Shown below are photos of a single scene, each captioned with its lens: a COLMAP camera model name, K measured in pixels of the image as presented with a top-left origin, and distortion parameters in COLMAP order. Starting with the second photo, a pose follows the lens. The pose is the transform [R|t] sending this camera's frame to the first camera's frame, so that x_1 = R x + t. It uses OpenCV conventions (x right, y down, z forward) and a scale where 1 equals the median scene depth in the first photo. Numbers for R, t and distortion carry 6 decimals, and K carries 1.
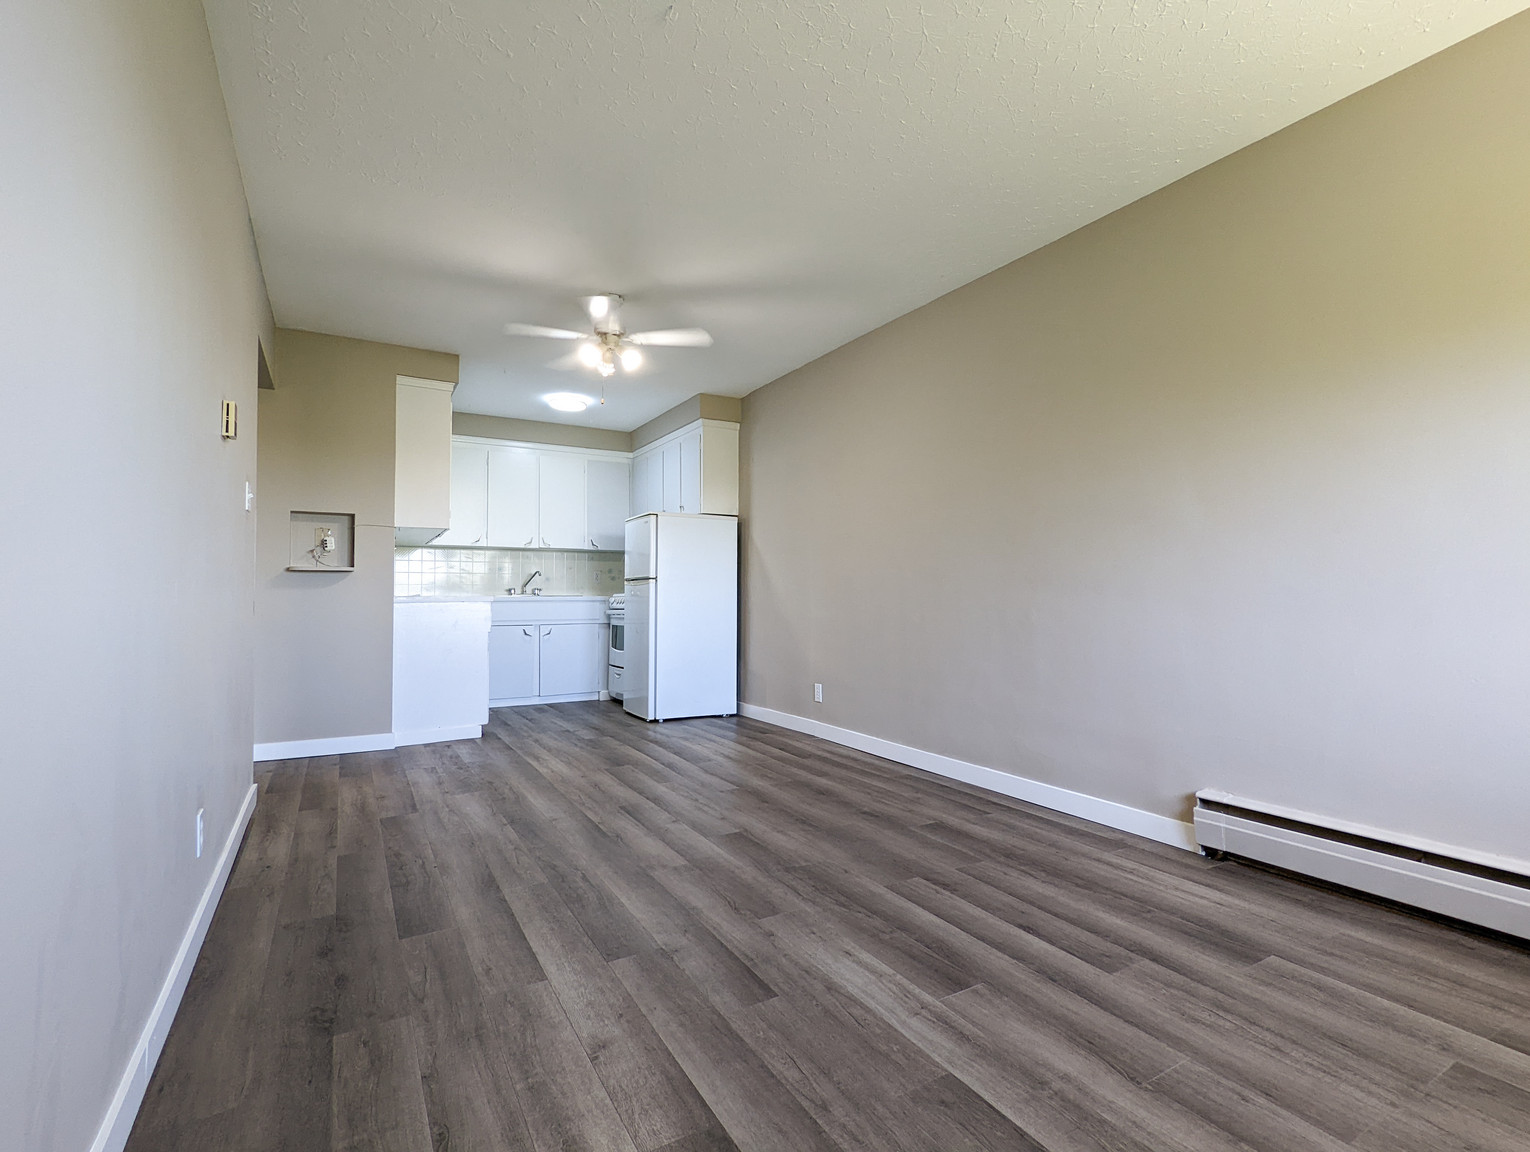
lens RADIAL K [[731.0, 0, 761.7], [0, 731.0, 577.4], [0, 0, 1]] dist [-0.000406, -0.000135]
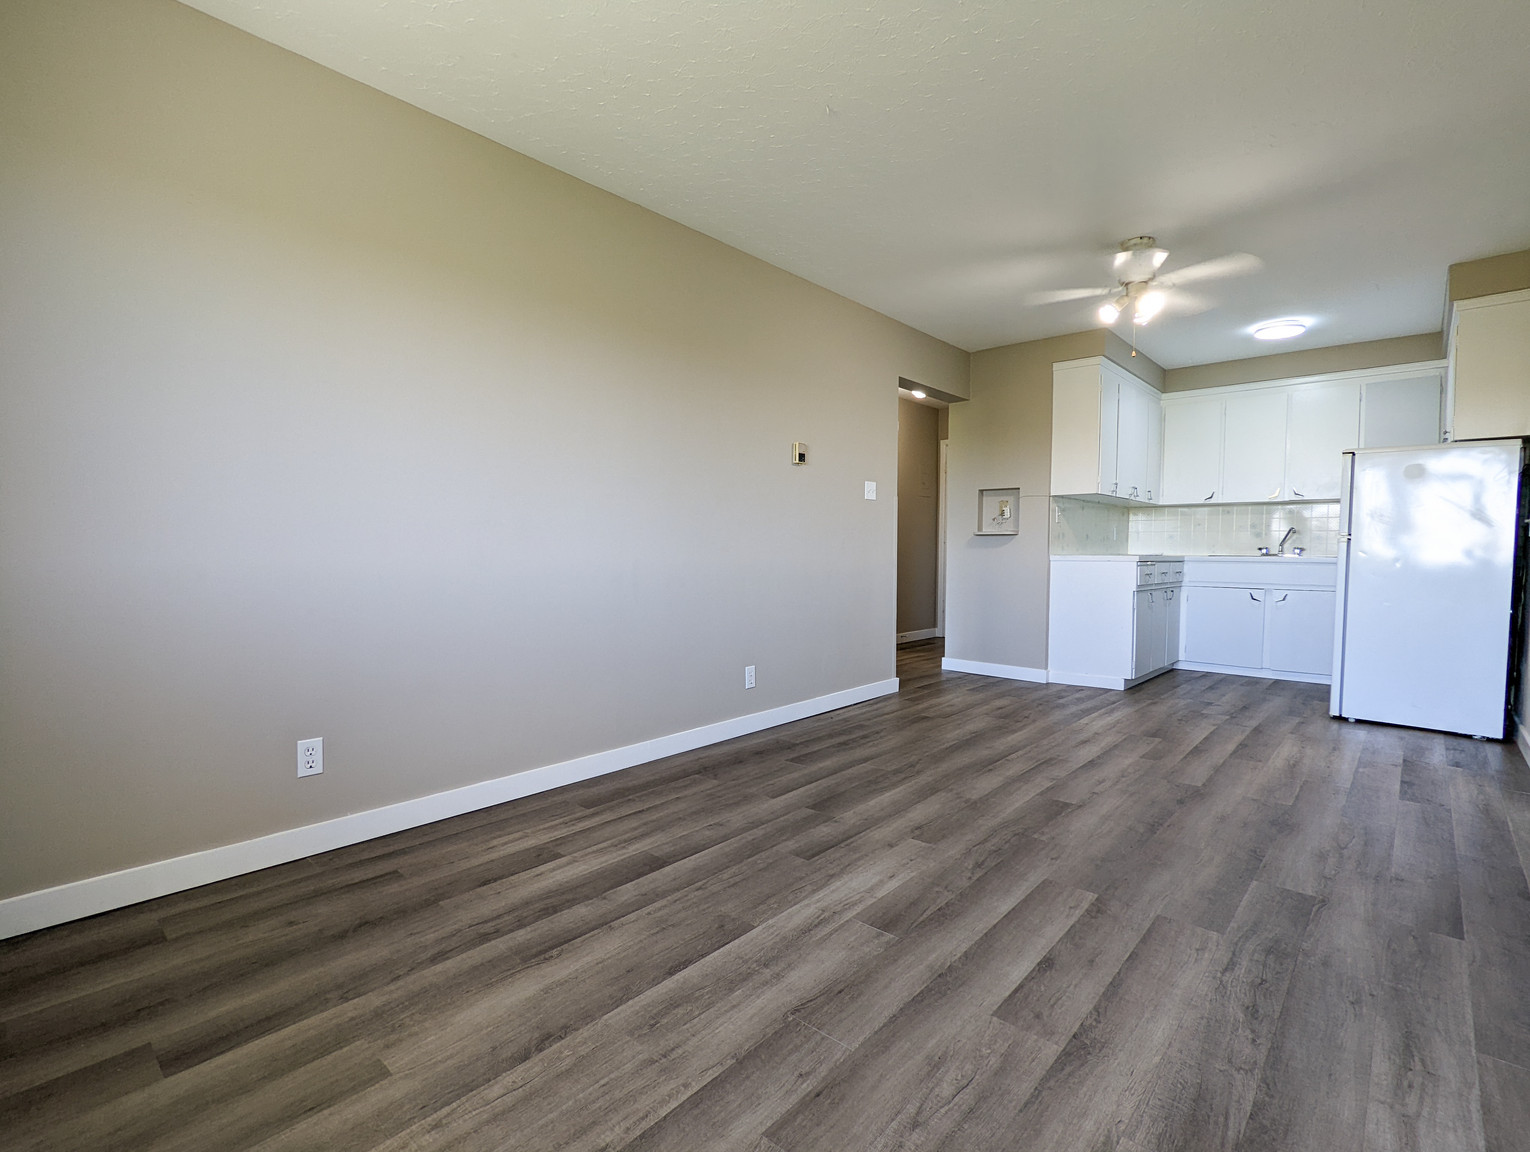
lens RADIAL K [[731.0, 0, 761.7], [0, 731.0, 577.4], [0, 0, 1]] dist [-0.000406, -0.000135]
pose [[0.304838, 0.043760, -0.951399, 0.816767], [0.015267, 0.998591, 0.050822, -0.008679], [0.952282, -0.030017, 0.303740, 0.346705]]
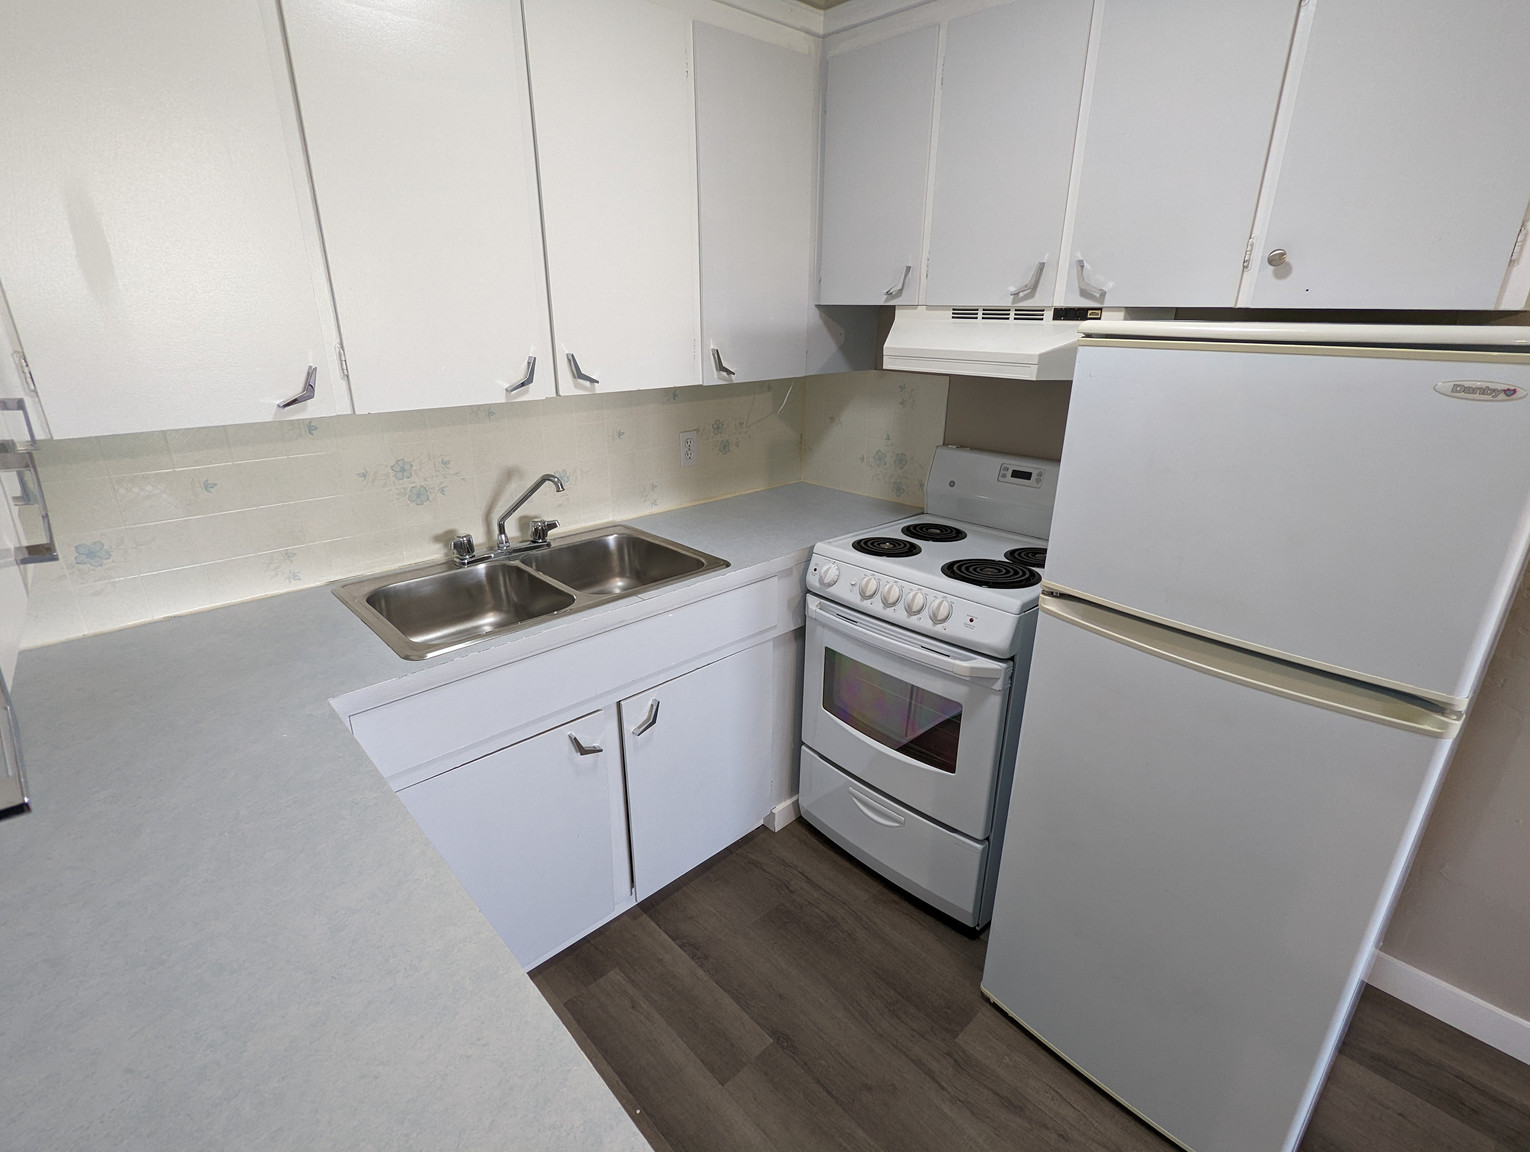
lens RADIAL K [[731.0, 0, 761.7], [0, 731.0, 577.4], [0, 0, 1]] dist [-0.000406, -0.000135]
pose [[0.975925, -0.074299, 0.205061, -0.717958], [-0.006528, 0.929816, 0.367966, -0.191504], [-0.218009, -0.360446, 0.906946, 1.777477]]
